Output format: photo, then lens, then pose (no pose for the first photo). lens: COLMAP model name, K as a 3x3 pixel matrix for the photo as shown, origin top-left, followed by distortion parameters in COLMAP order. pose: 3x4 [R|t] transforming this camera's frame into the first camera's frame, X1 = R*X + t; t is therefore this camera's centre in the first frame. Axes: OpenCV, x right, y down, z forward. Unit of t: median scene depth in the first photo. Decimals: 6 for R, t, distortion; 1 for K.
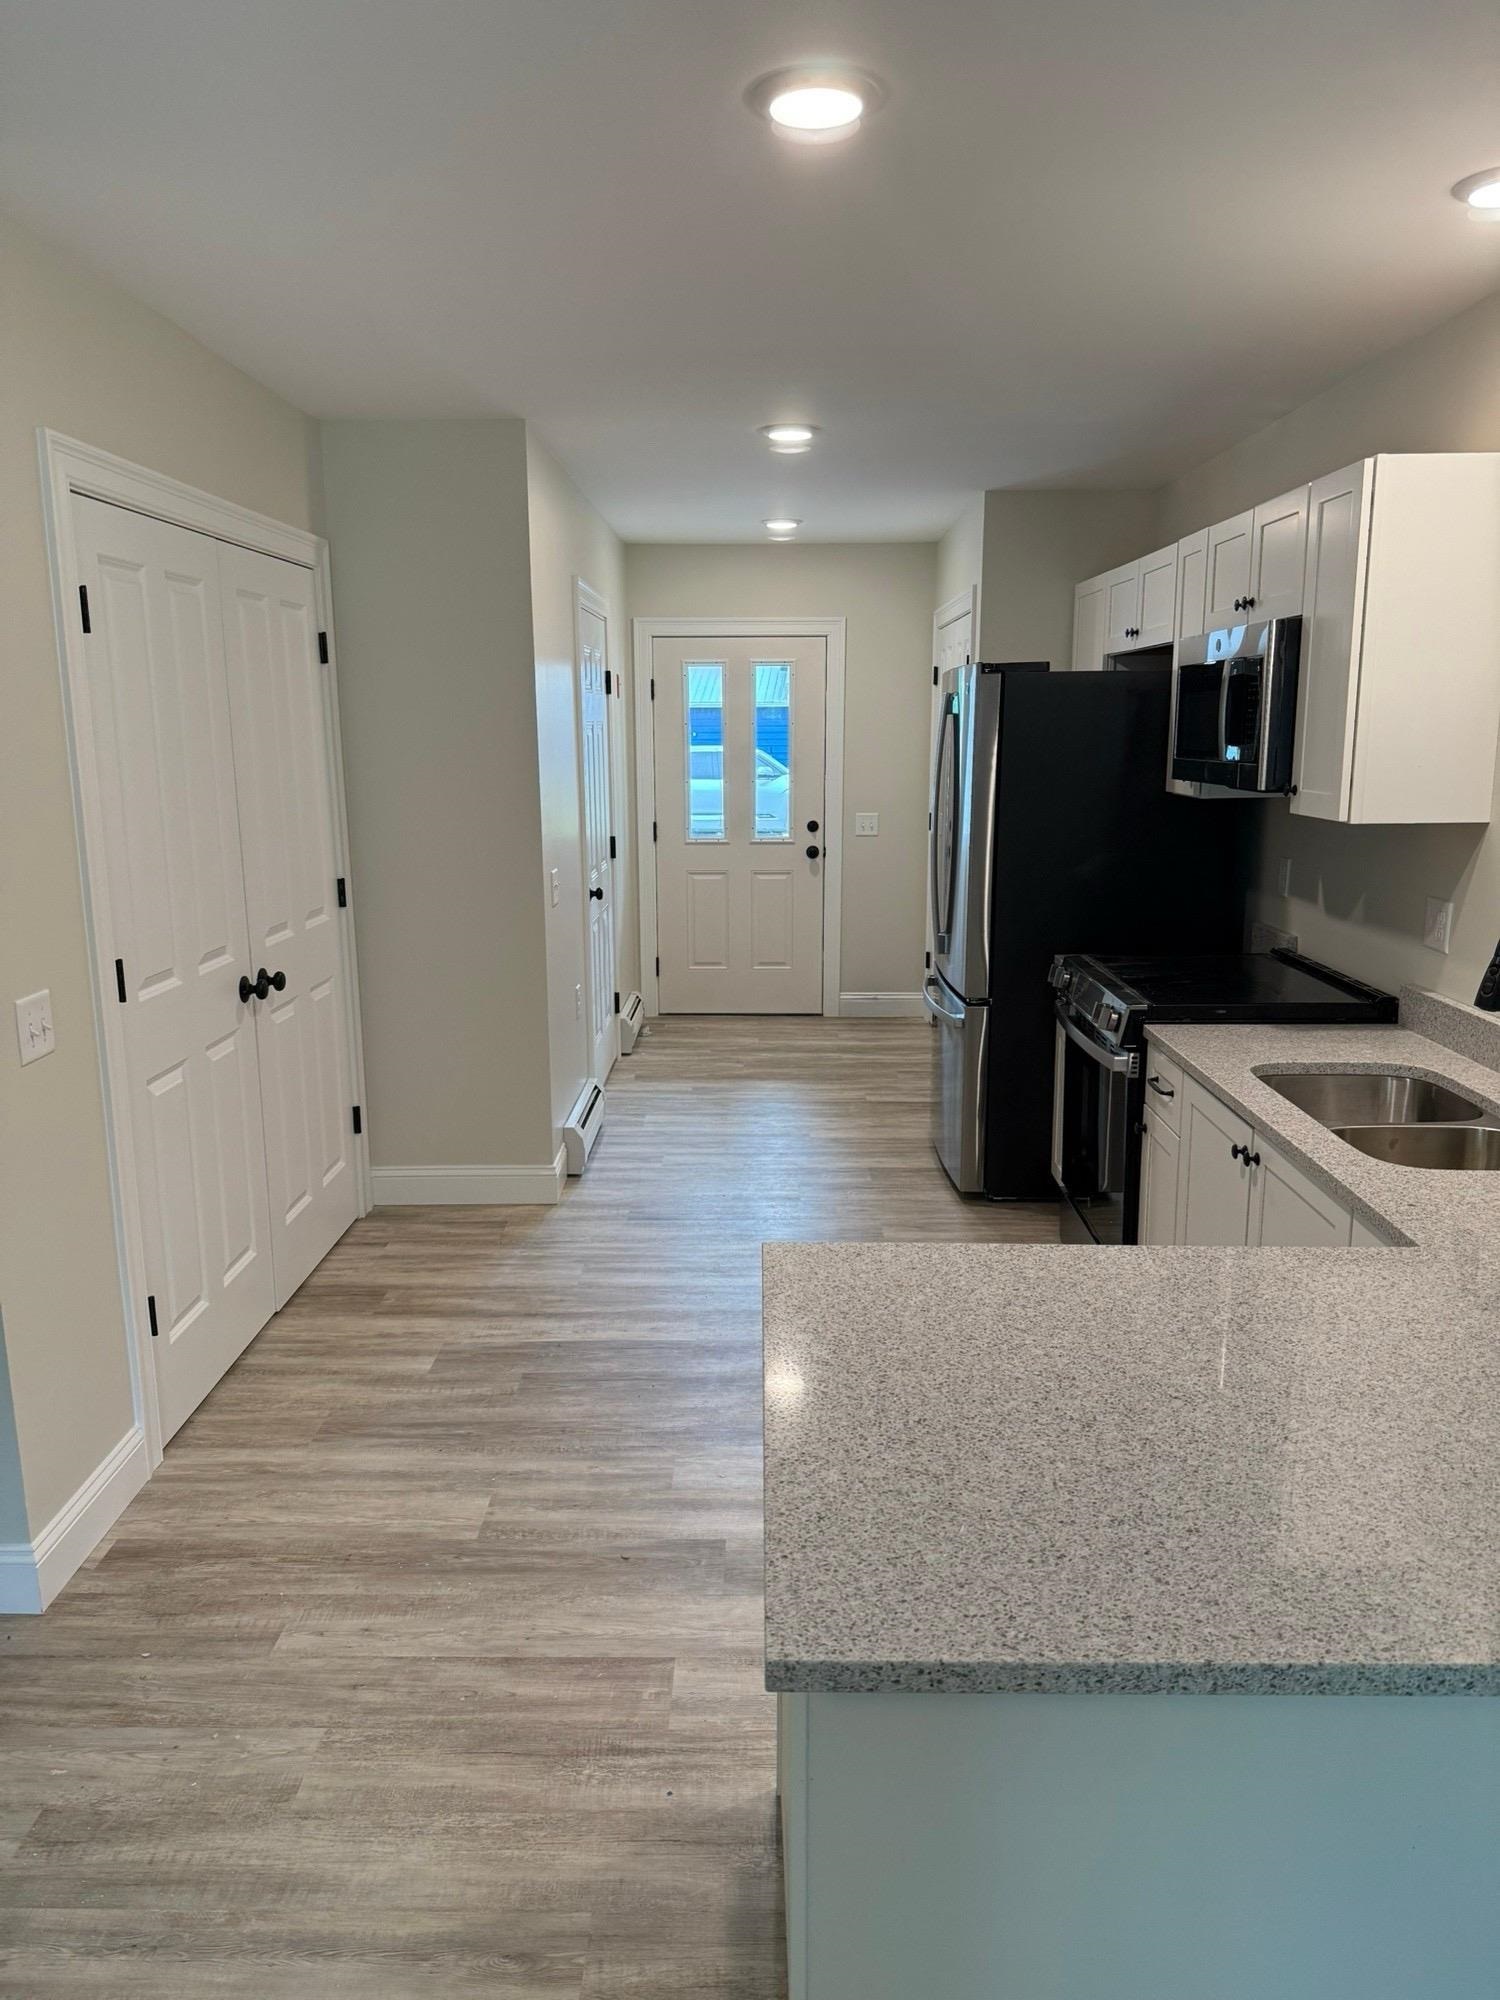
lens RADIAL K [[1386.7, 0, 754.1], [0, 1386.7, 1023.5], [0, 0, 1]] dist [0.121118, -0.186016]
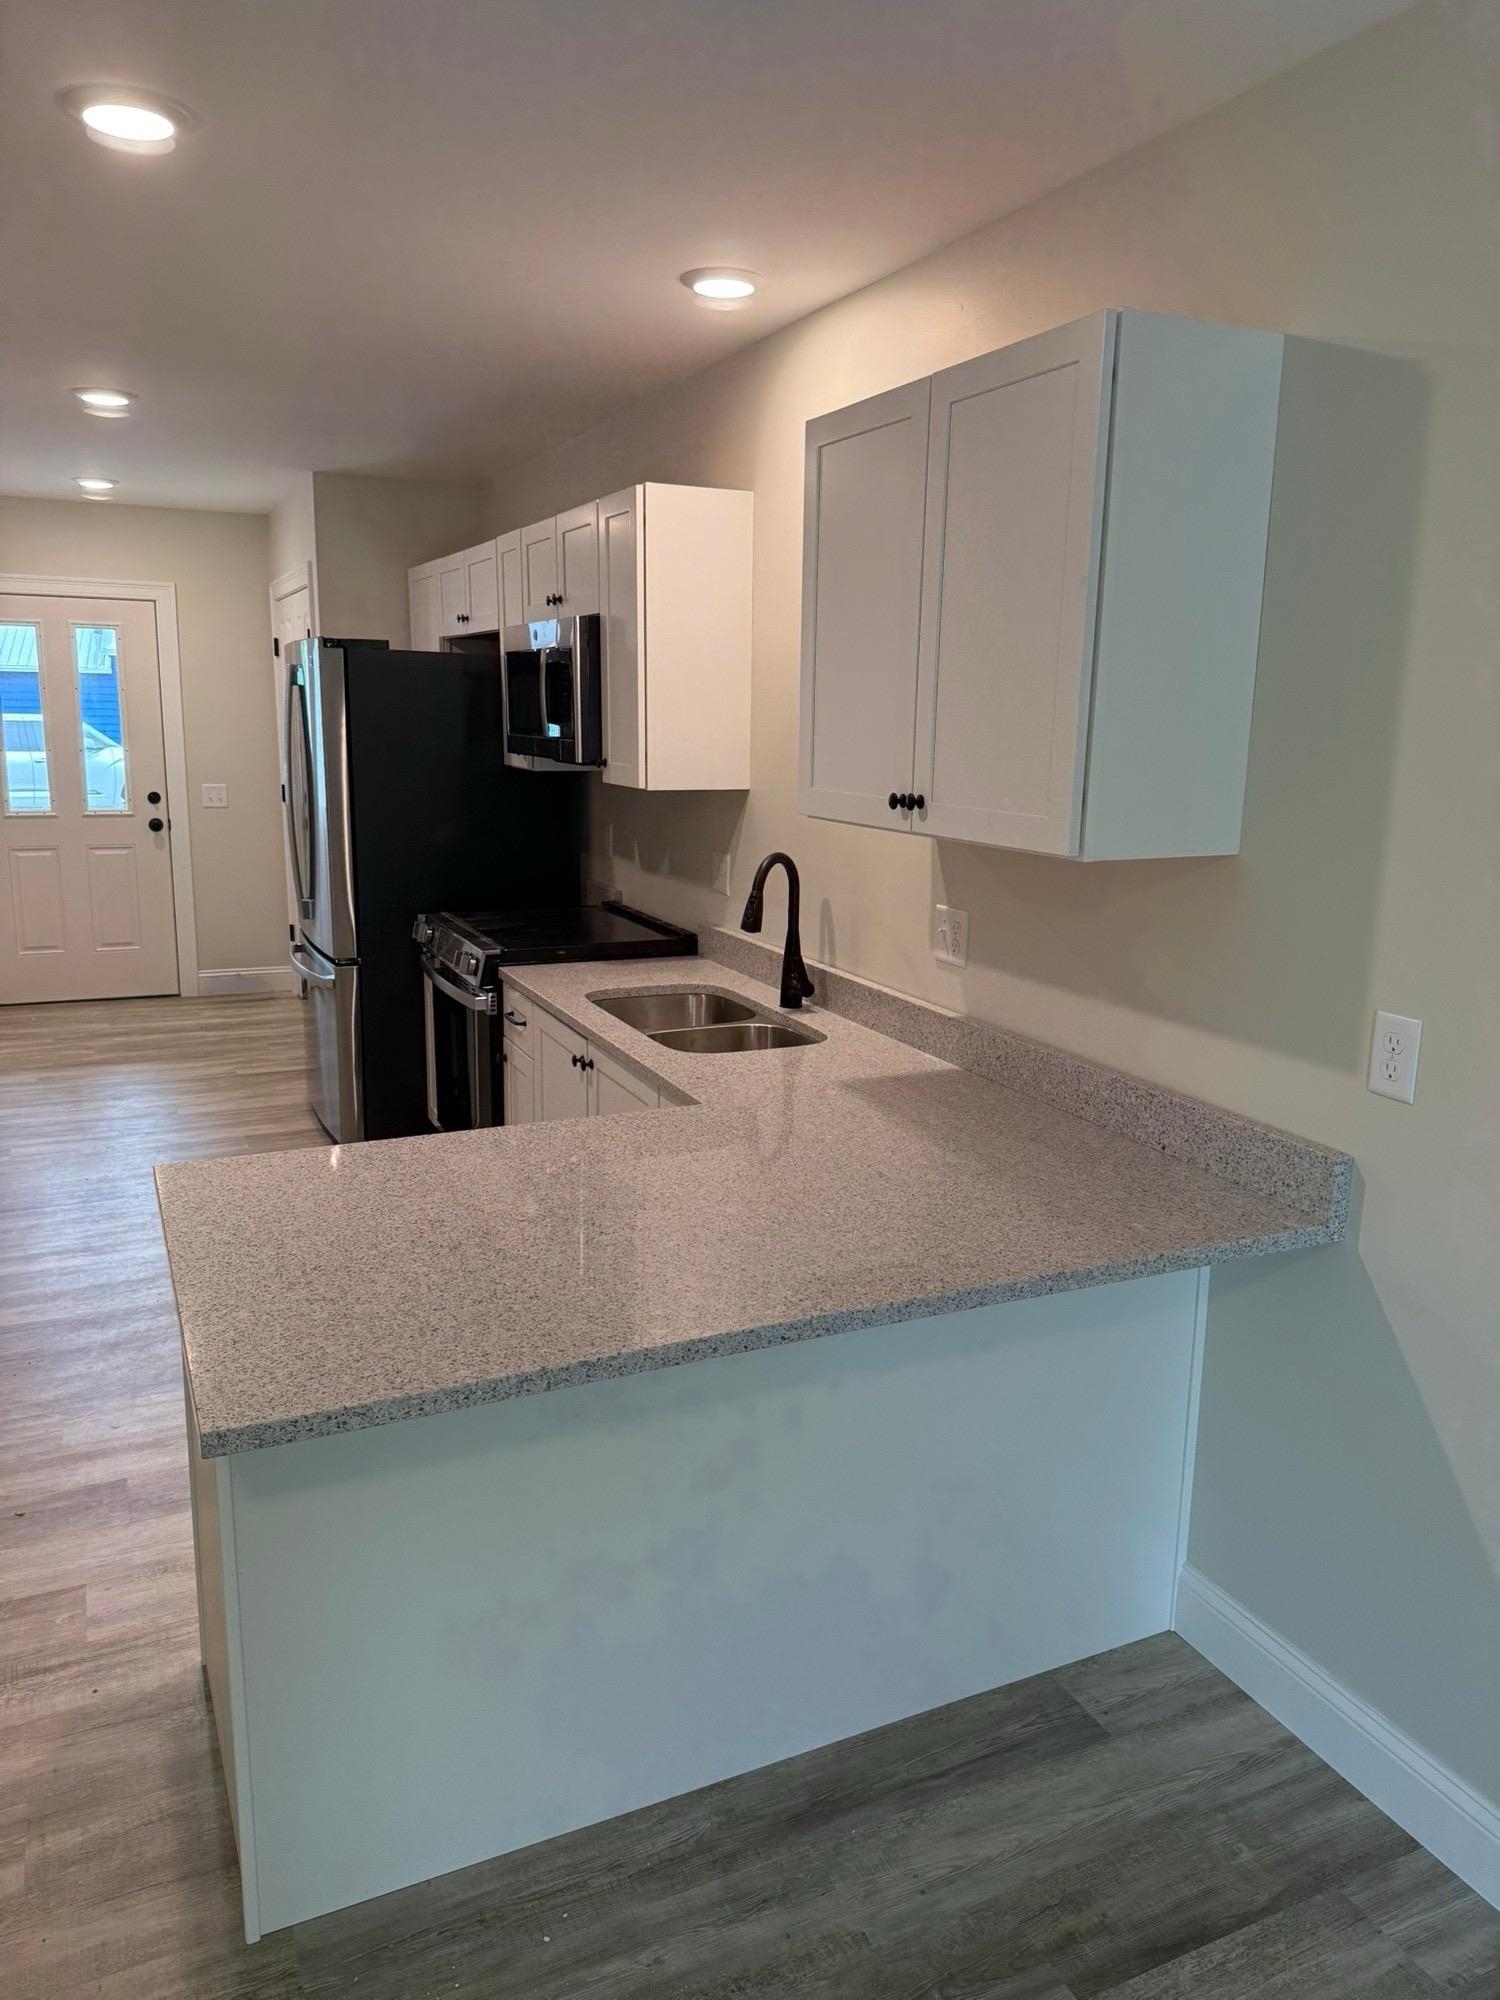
lens RADIAL K [[1386.7, 0, 754.1], [0, 1386.7, 1023.5], [0, 0, 1]] dist [0.121118, -0.186016]
pose [[0.902498, -0.070696, 0.424853, -0.017858], [0.065296, 0.997493, 0.027278, 0.029031], [-0.425716, 0.003123, 0.904851, -0.113237]]
